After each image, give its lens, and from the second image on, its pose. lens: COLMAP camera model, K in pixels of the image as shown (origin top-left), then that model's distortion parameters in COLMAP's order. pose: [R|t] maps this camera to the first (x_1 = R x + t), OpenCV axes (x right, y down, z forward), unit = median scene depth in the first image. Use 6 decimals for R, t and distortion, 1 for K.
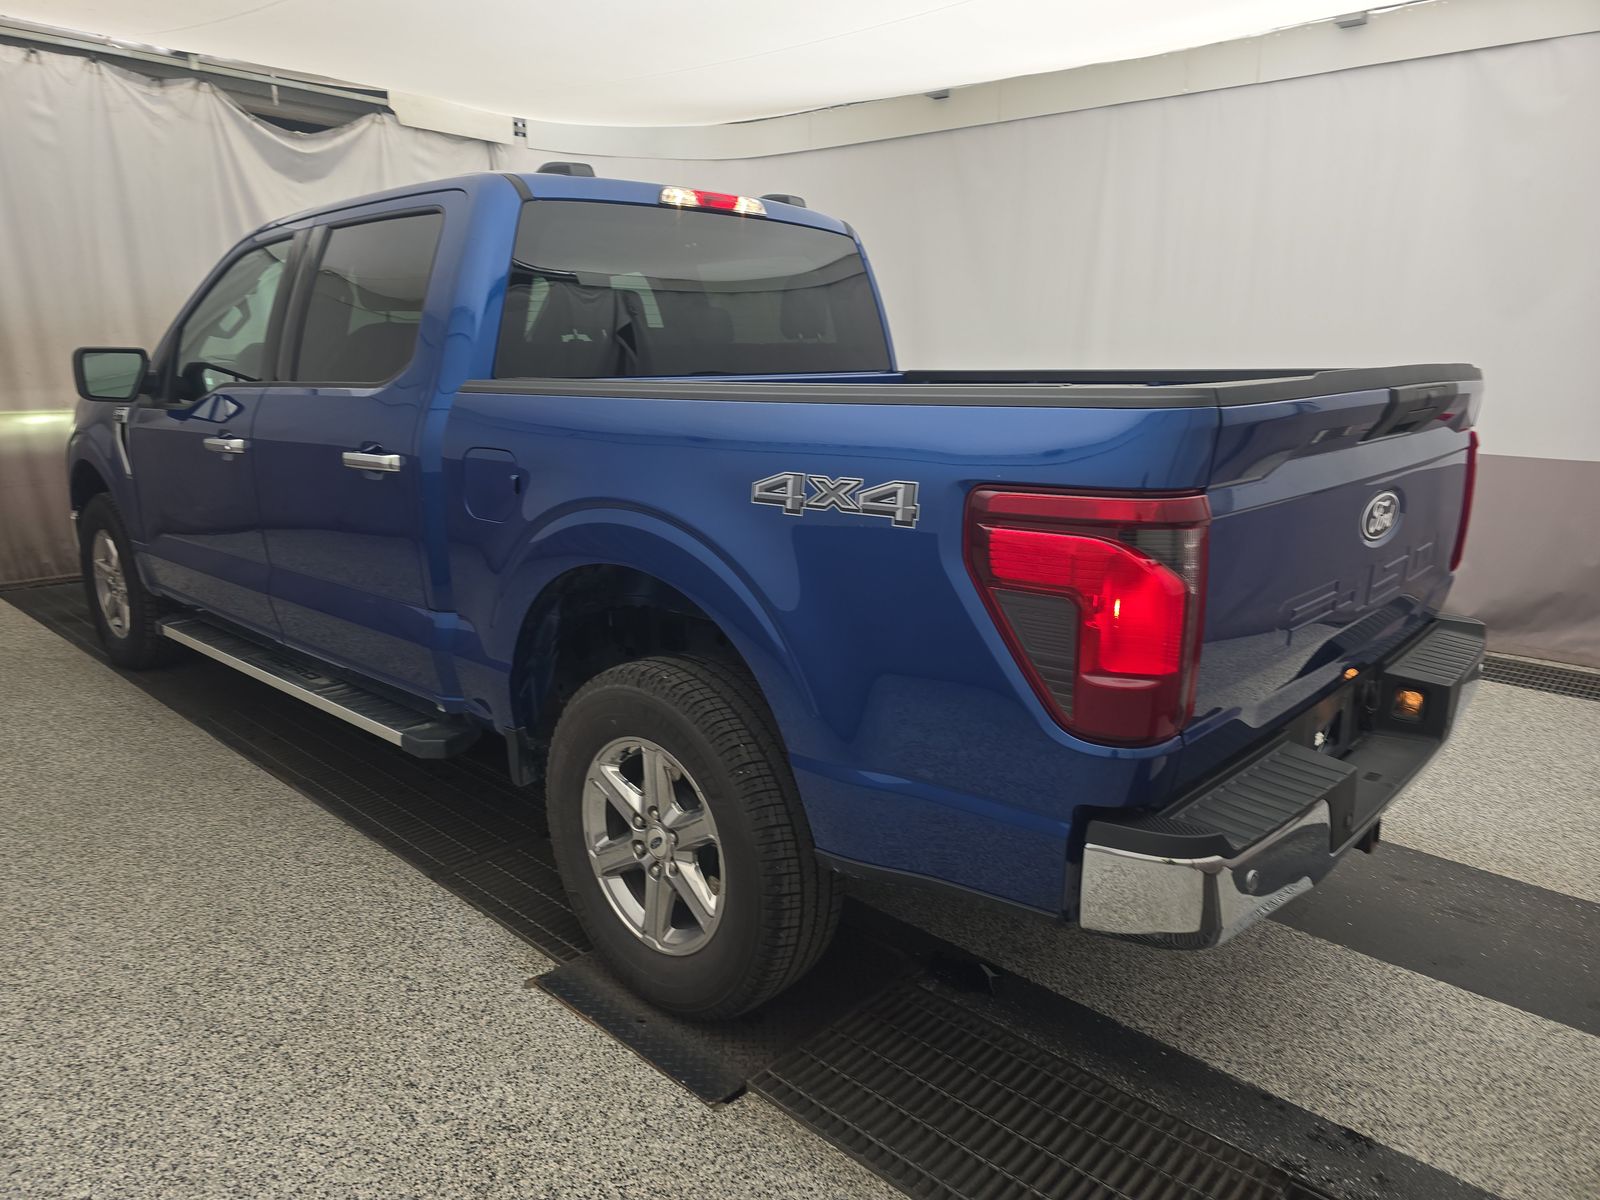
lens RADIAL K [[1073.1, 0, 795.4], [0, 1073.1, 595.7], [0, 0, 1]] dist [0.023806, -0.019985]
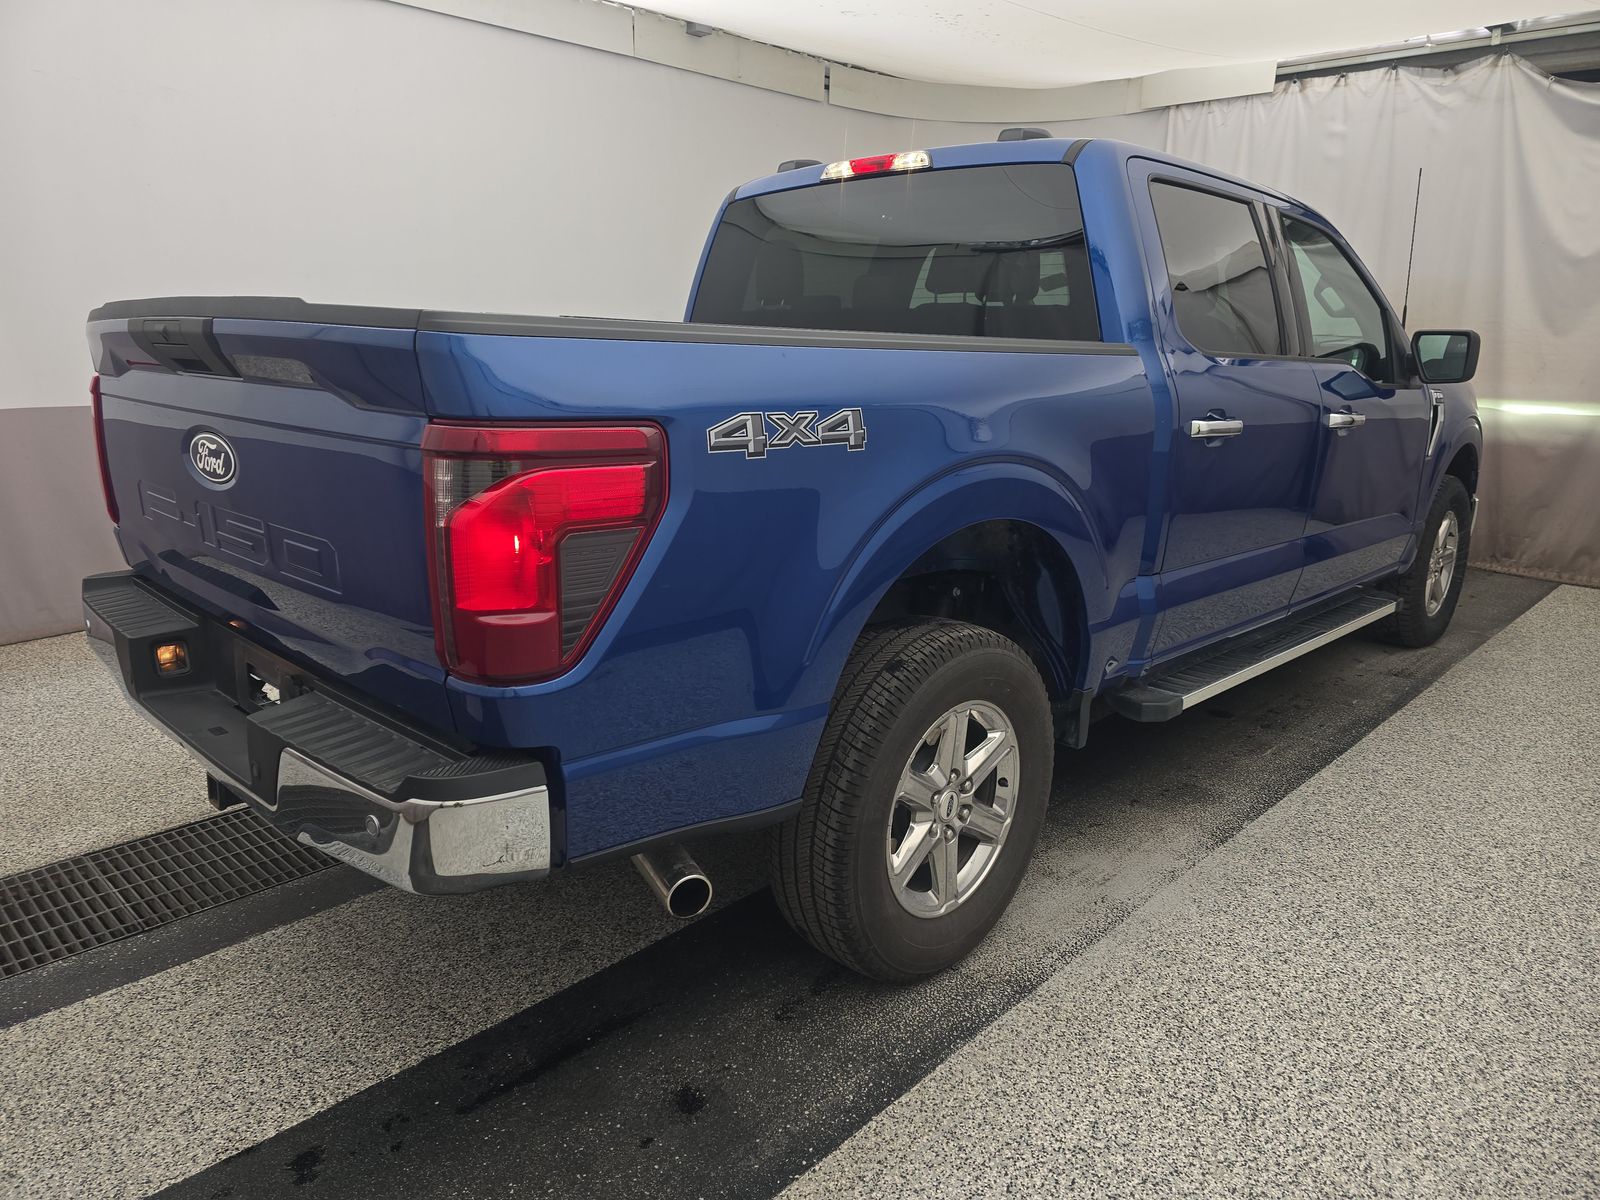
lens RADIAL K [[1073.1, 0, 798.8], [0, 1073.1, 603.8], [0, 0, 1]] dist [0.023806, -0.019985]
pose [[-0.023345, 0.232990, -0.972199, 0.539721], [-0.240804, 0.942522, 0.231660, -0.108413], [0.970293, 0.239517, 0.034102, 0.543687]]
